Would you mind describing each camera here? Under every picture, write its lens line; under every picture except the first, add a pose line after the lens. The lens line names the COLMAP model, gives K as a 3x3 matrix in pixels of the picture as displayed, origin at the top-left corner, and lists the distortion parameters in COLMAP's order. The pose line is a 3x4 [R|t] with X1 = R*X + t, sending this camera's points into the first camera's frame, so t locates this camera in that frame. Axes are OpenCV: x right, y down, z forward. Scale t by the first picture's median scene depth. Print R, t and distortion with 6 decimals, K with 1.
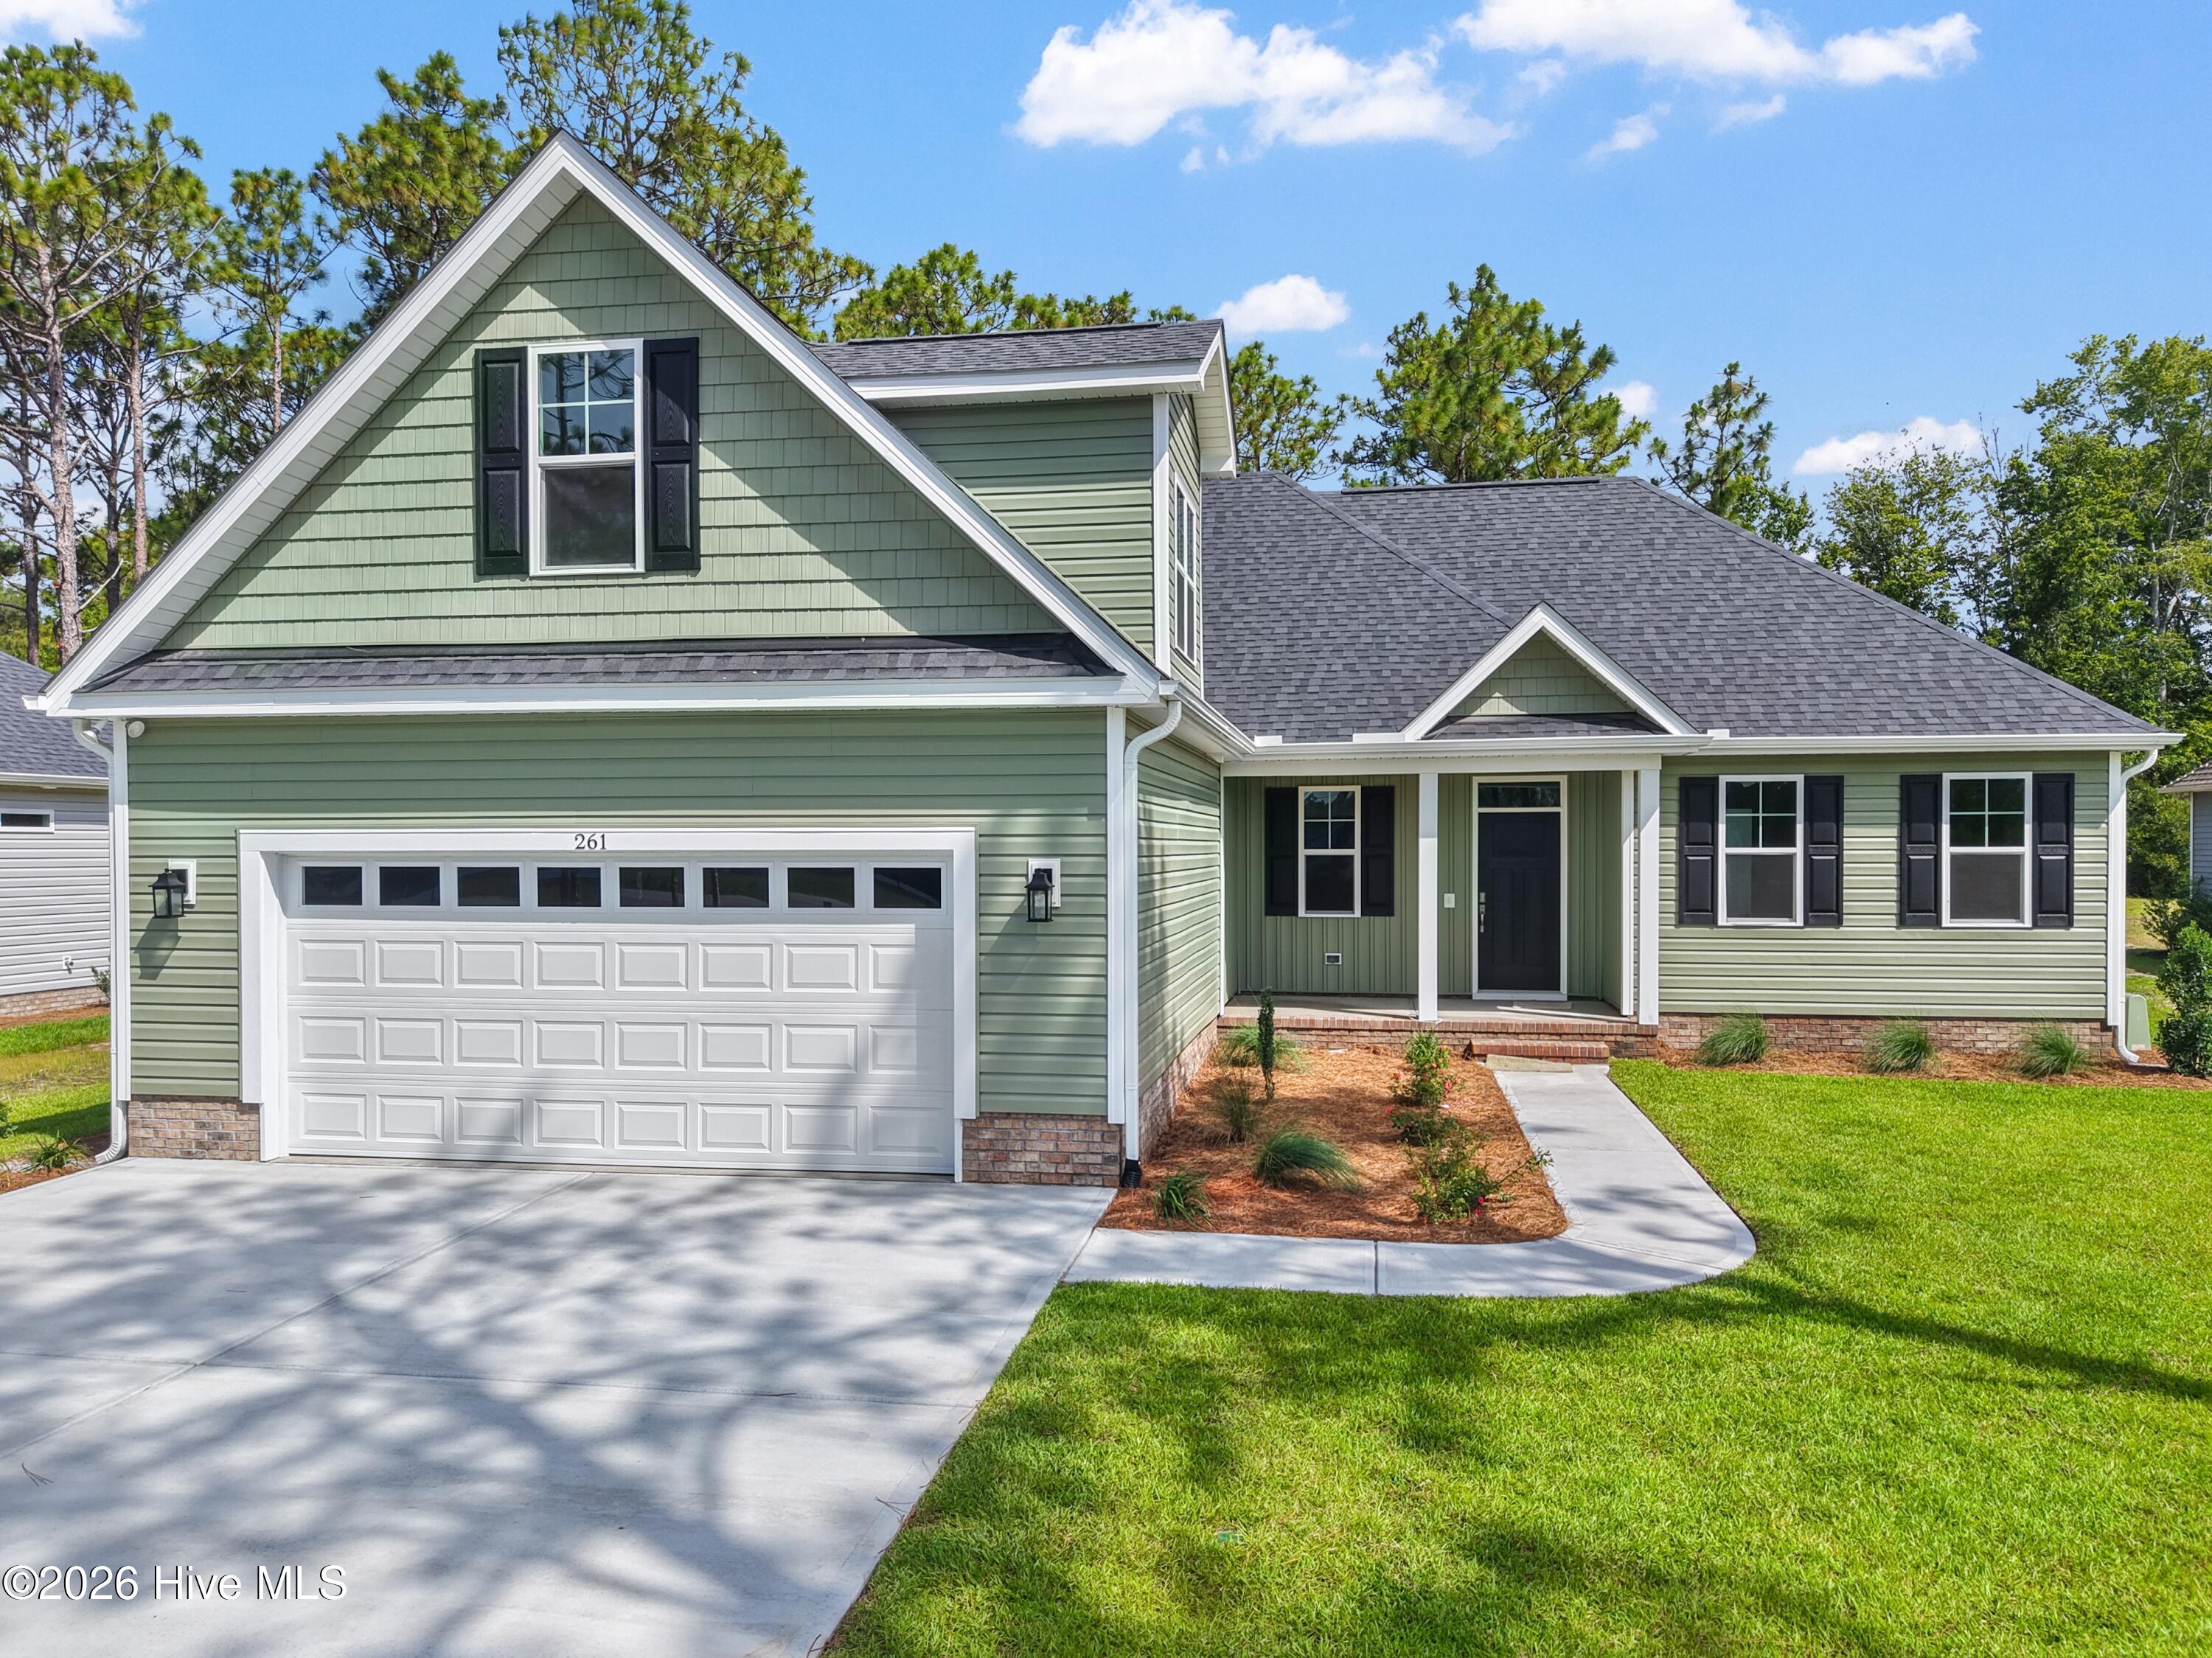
lens RADIAL K [[1599.8, 0, 1107.1], [0, 1599.8, 880.9], [0, 0, 1]] dist [-0.003408, -0.000174]
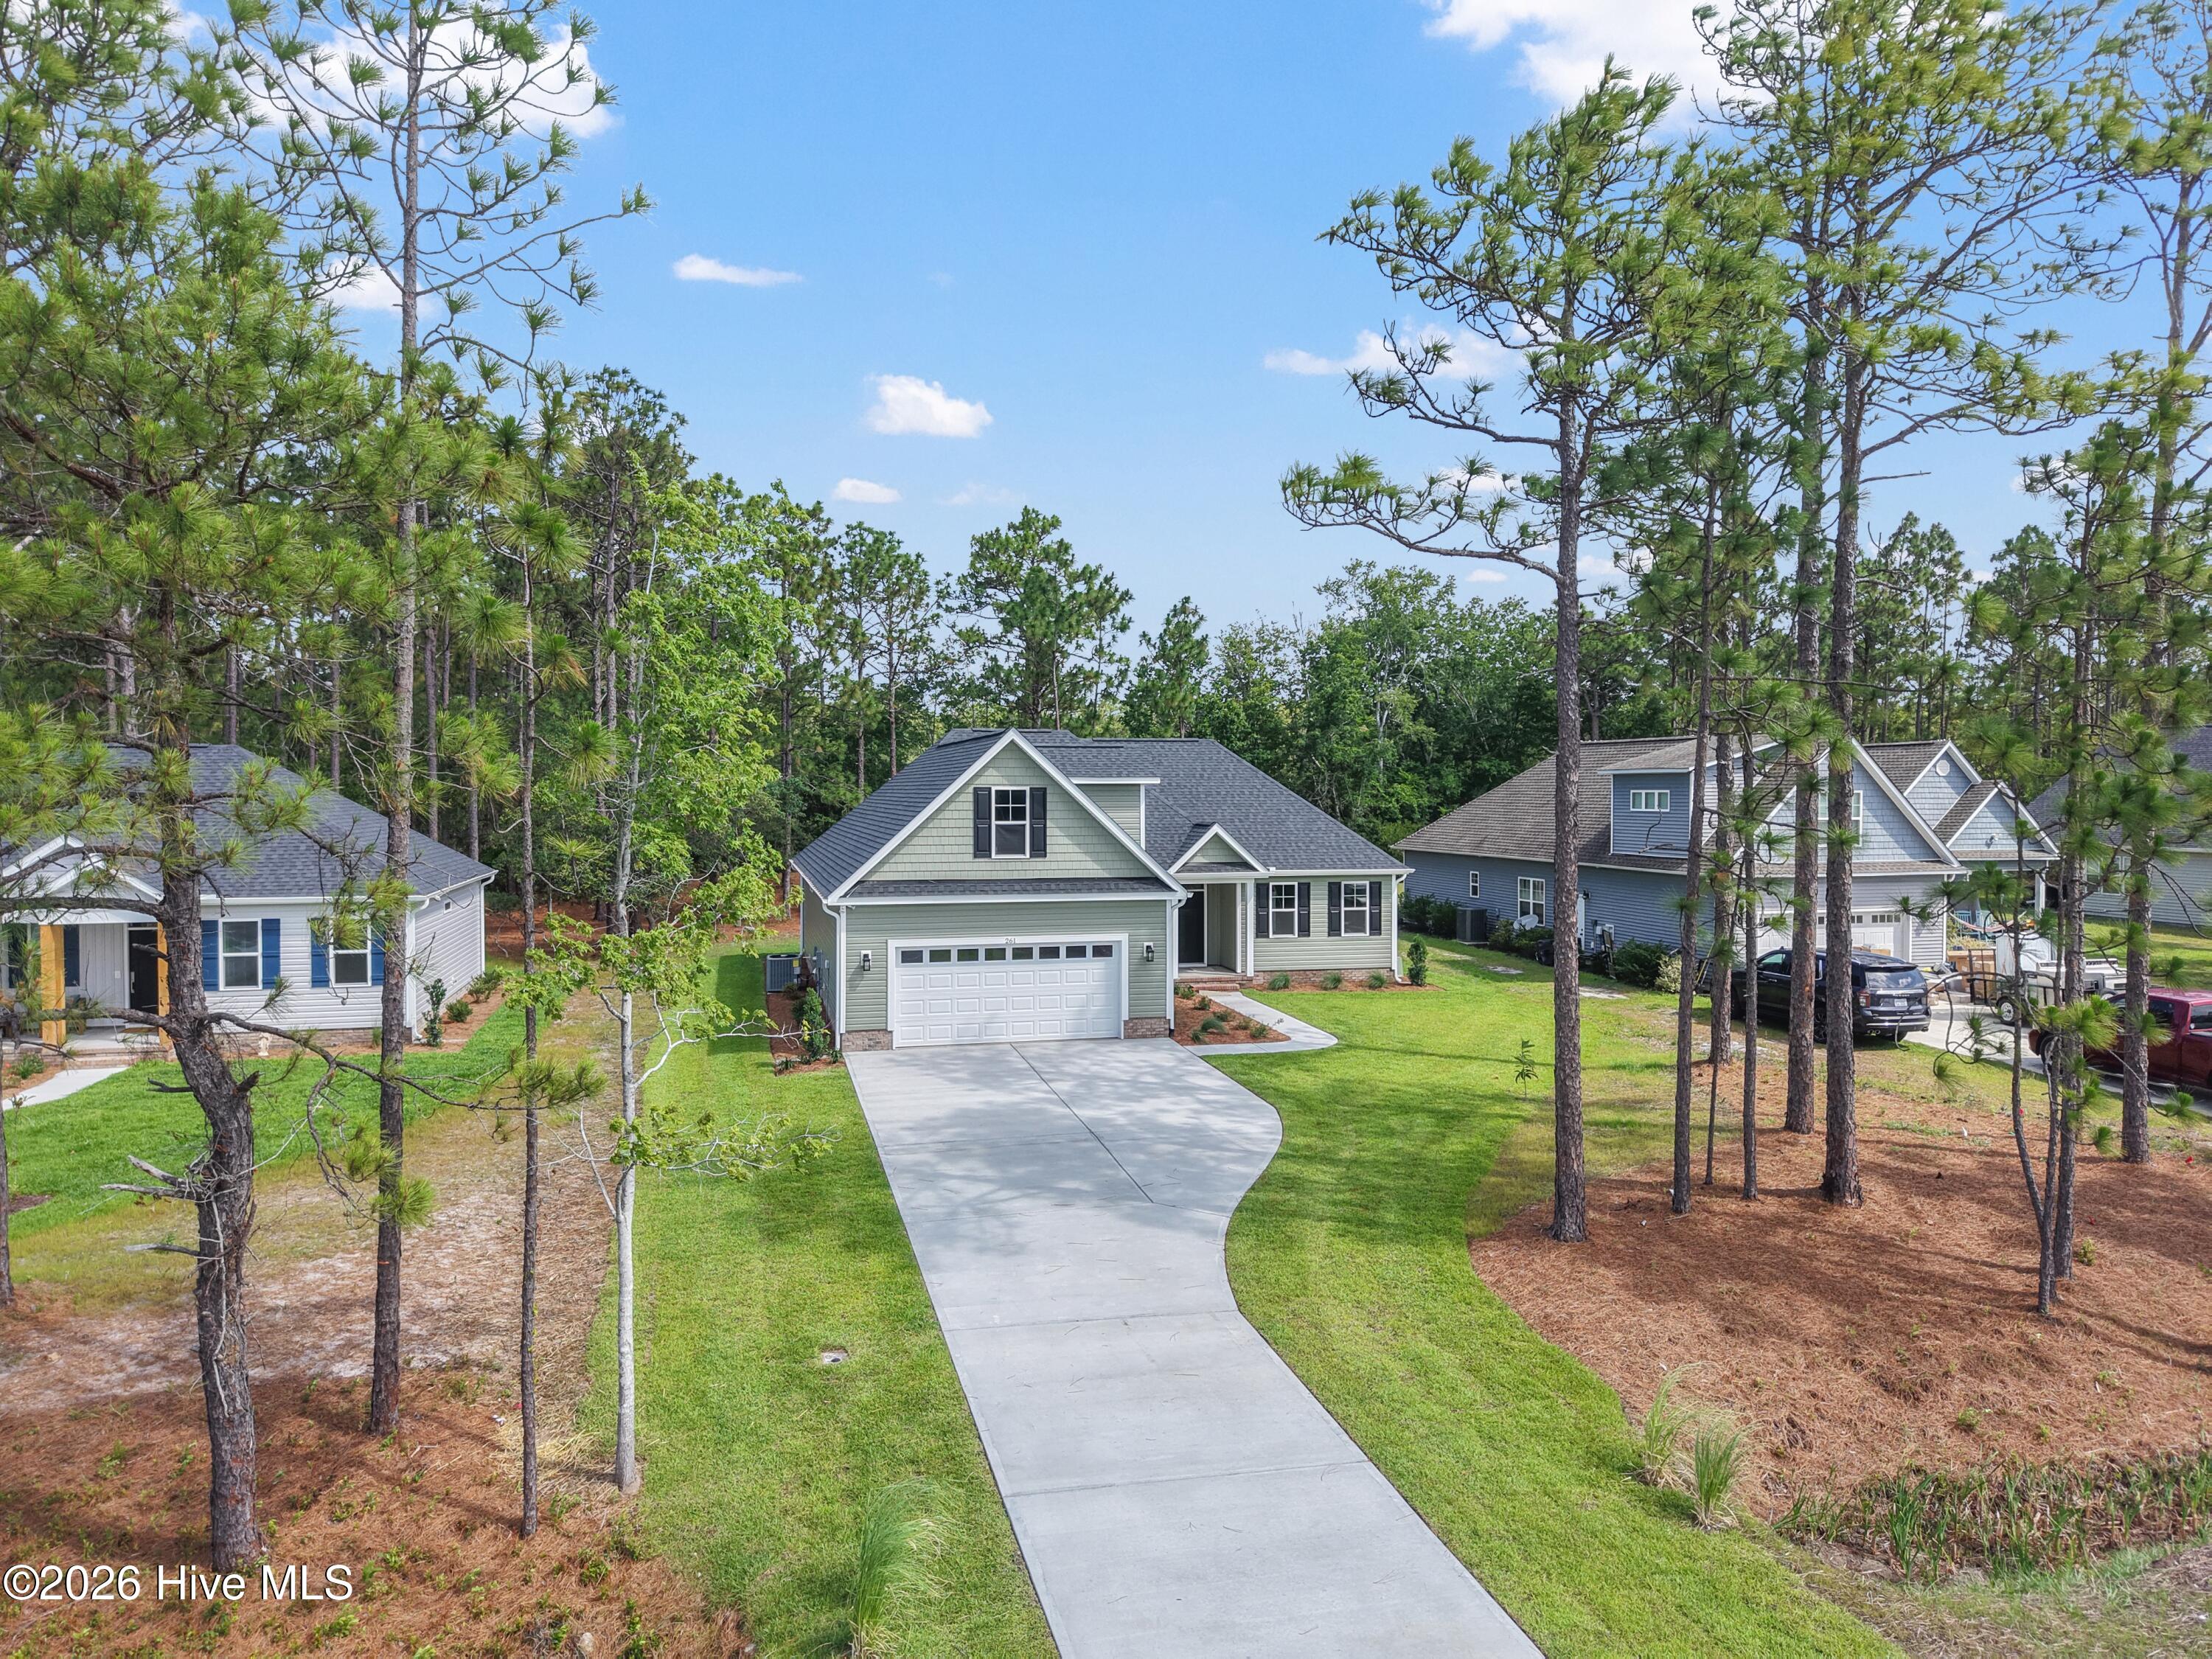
lens RADIAL K [[1555.2, 0, 1106.0], [0, 1555.2, 829.5], [0, 0, 1]] dist [0.002611, -0.000357]
pose [[0.909458, -0.010360, 0.415667, -1.035777], [0.005236, 0.999896, 0.013464, -0.207212], [-0.415763, -0.010069, 0.909417, -1.374152]]
